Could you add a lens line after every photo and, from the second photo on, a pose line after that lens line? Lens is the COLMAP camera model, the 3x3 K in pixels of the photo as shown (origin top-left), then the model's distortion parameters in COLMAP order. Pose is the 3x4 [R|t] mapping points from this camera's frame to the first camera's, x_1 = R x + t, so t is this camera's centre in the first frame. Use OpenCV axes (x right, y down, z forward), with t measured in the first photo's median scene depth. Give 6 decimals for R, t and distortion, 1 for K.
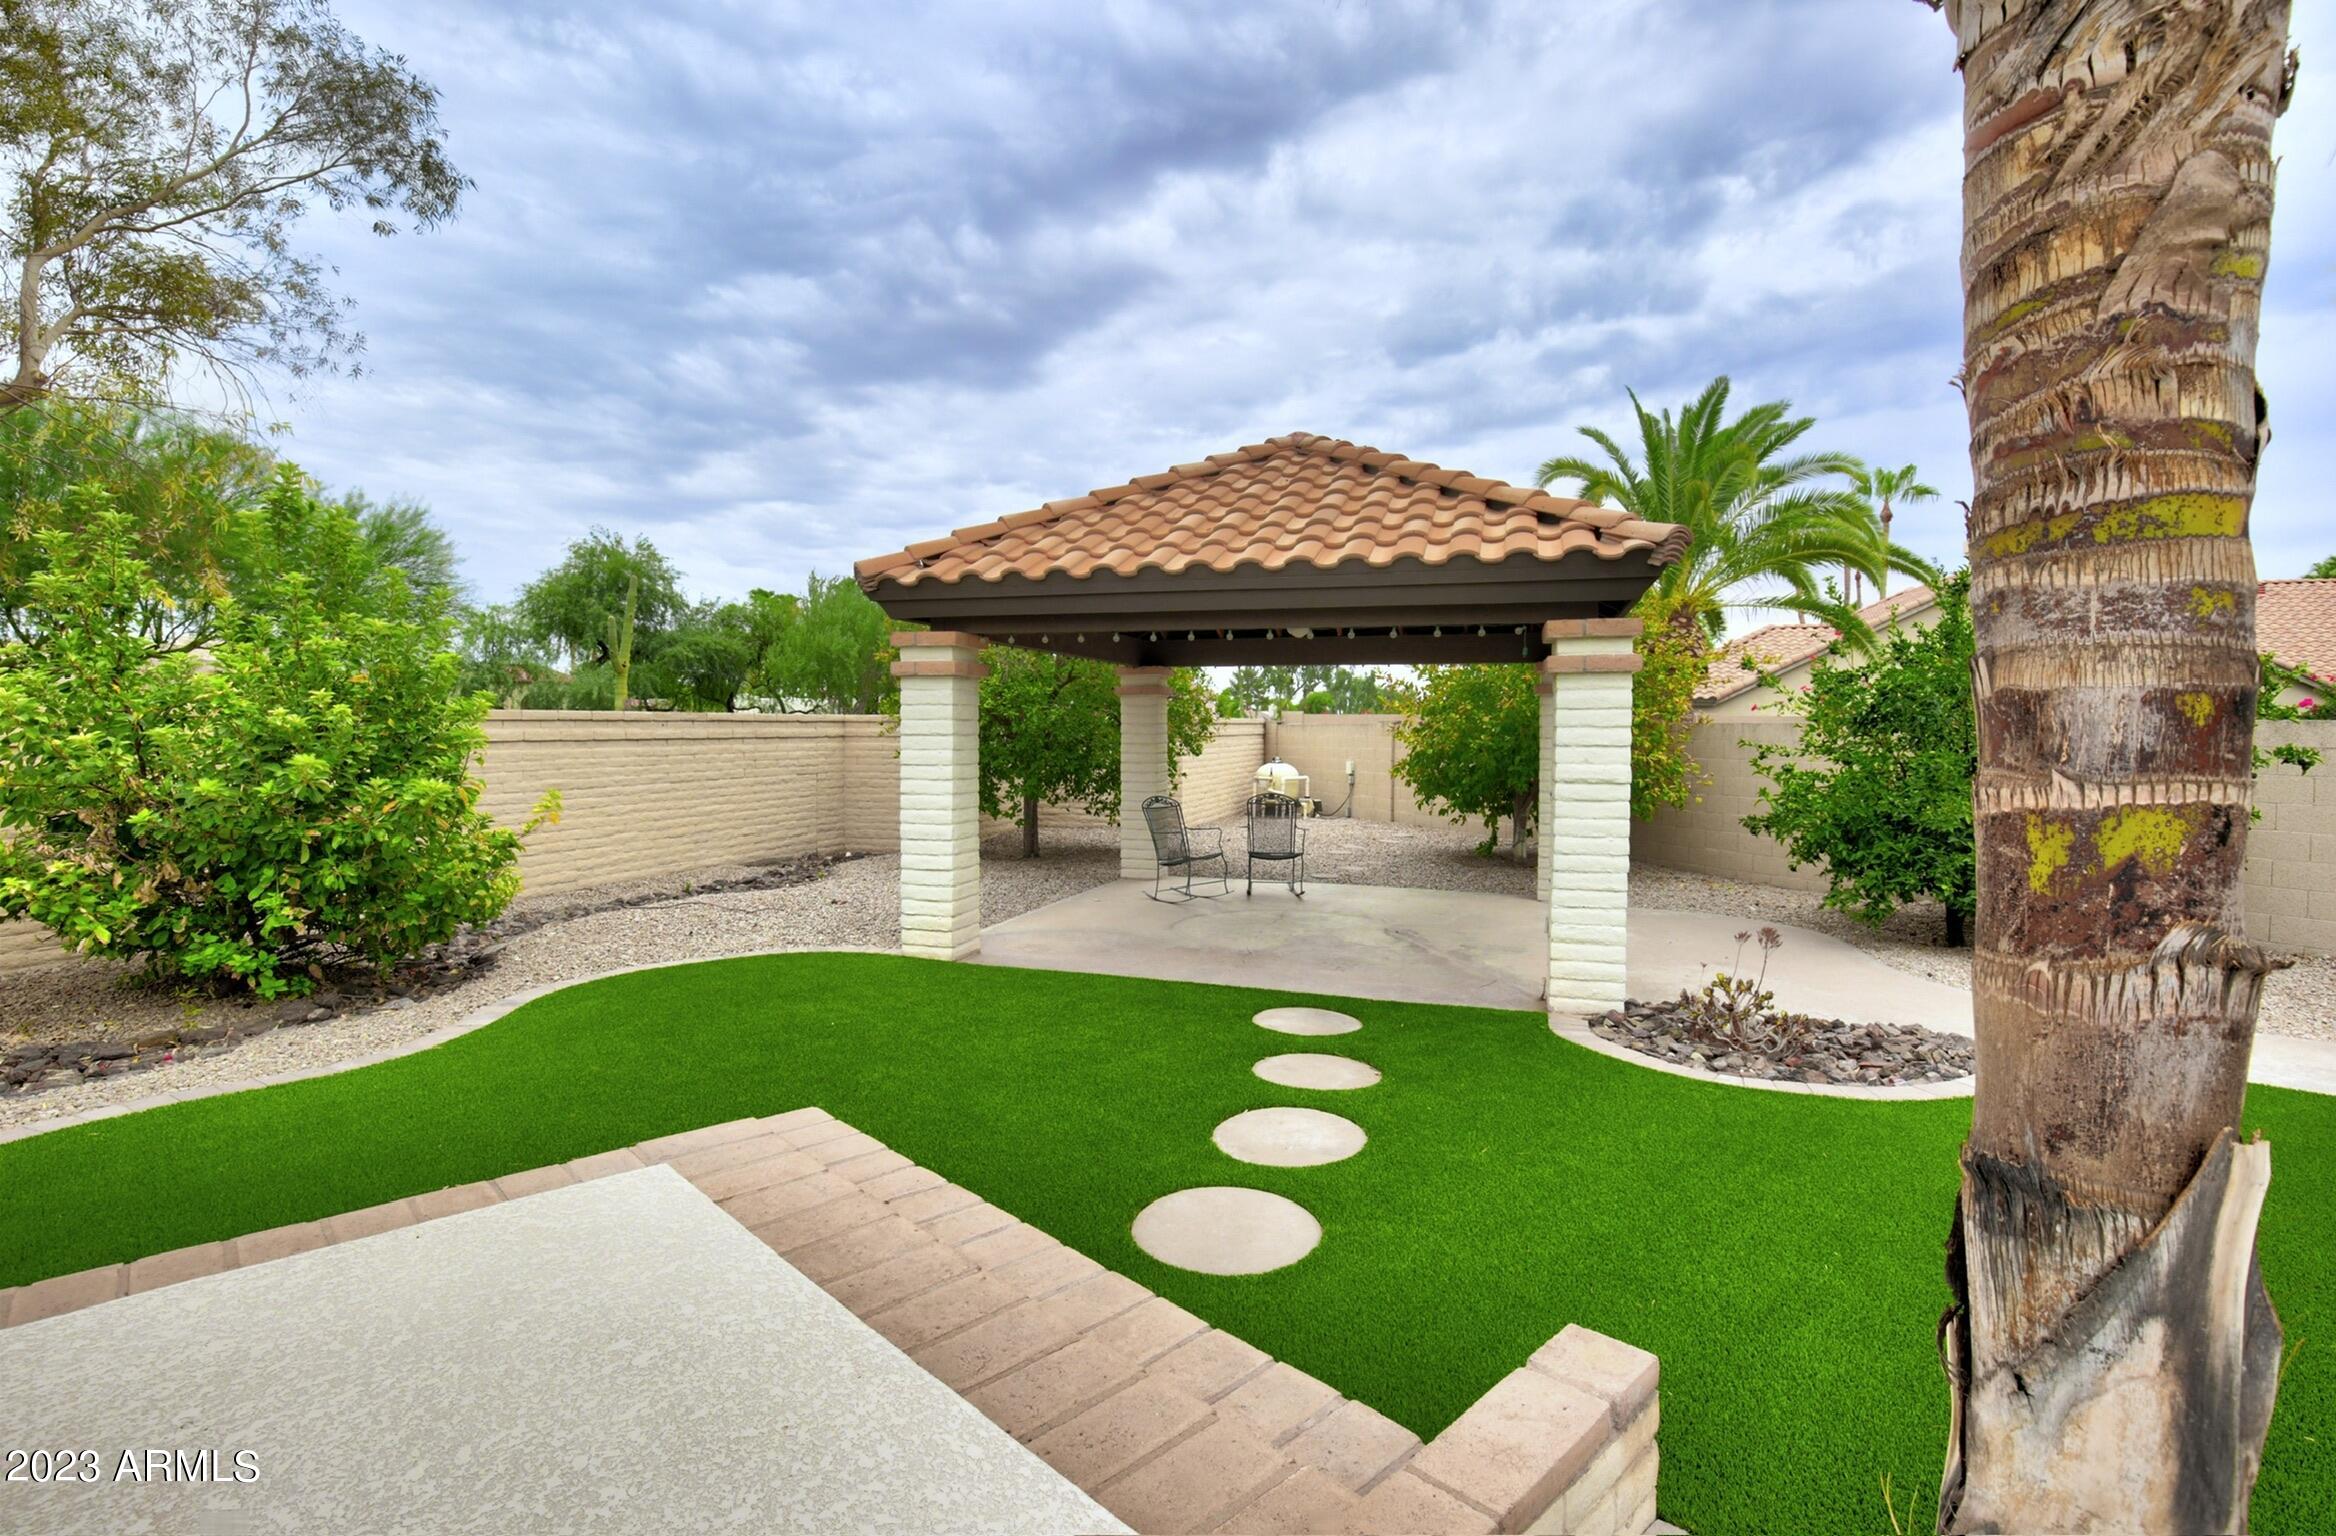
lens RADIAL K [[1057.5, 0, 1190.3], [0, 1057.5, 752.5], [0, 0, 1]] dist [-0.003046, -0.000553]
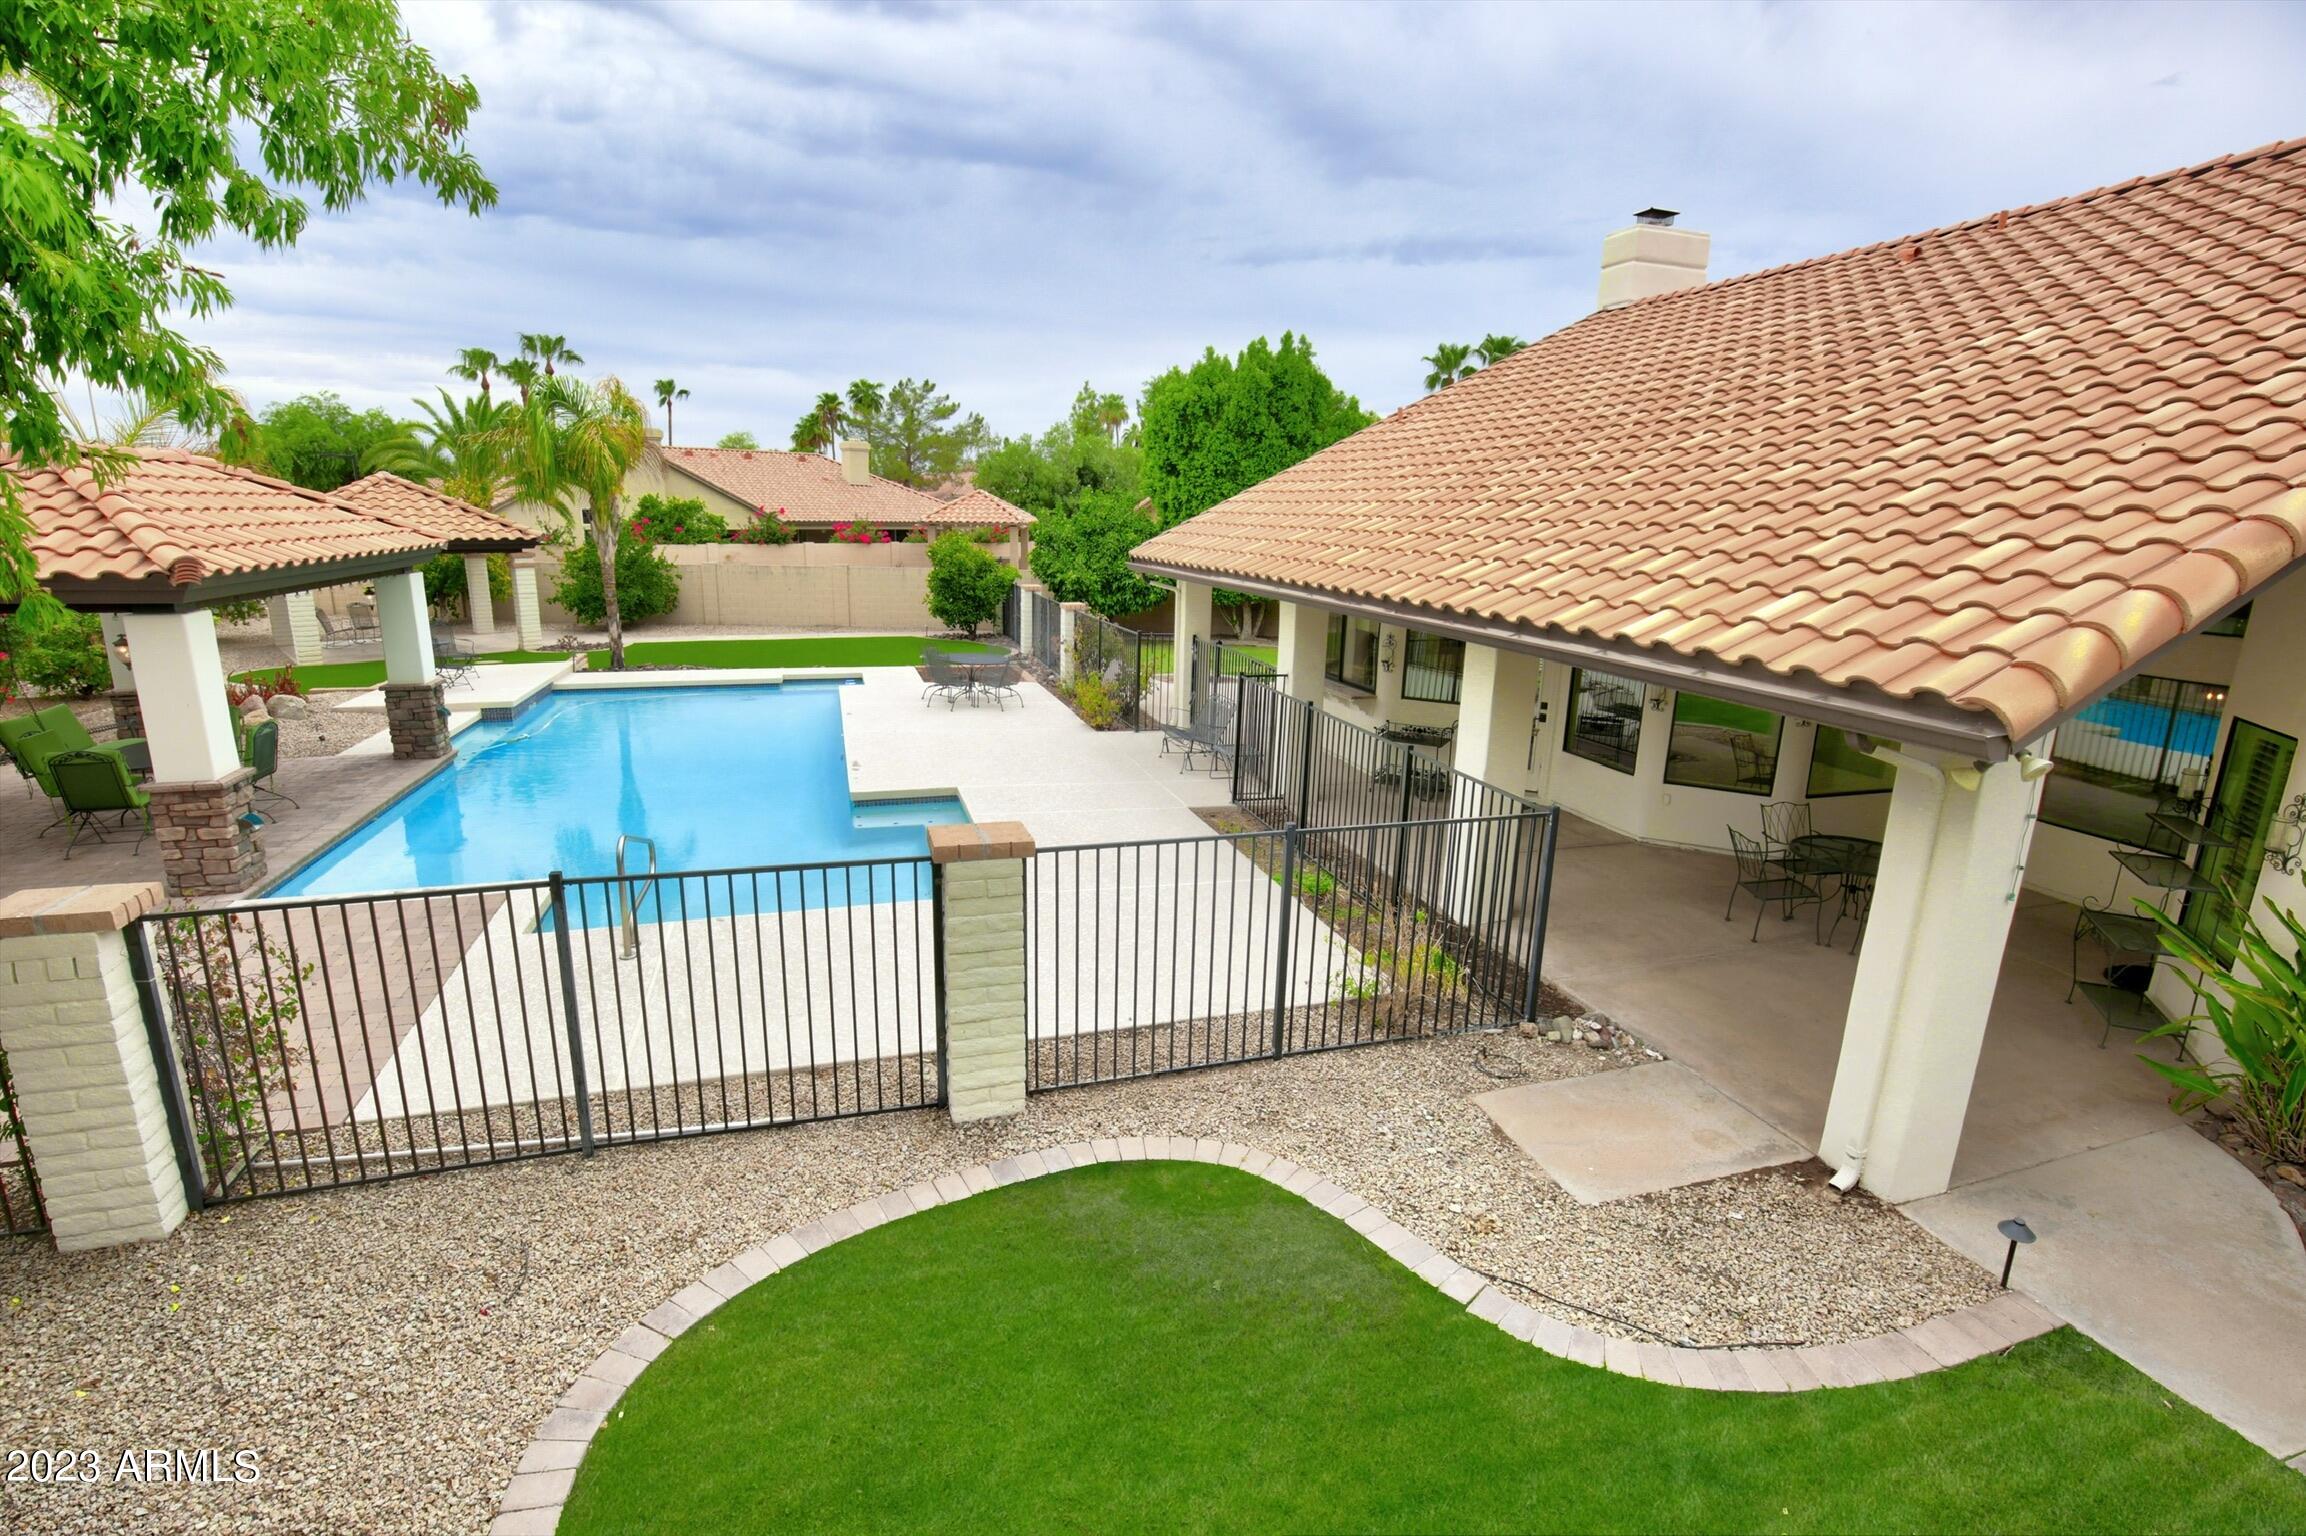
lens RADIAL K [[1043.9, 0, 1170.4], [0, 1043.9, 764.1], [0, 0, 1]] dist [-0.003046, -0.000553]
pose [[0.450116, -0.209894, 0.867952, -1.125019], [0.011530, 0.973268, 0.229382, -0.132683], [-0.892896, -0.093241, 0.440503, -1.570972]]
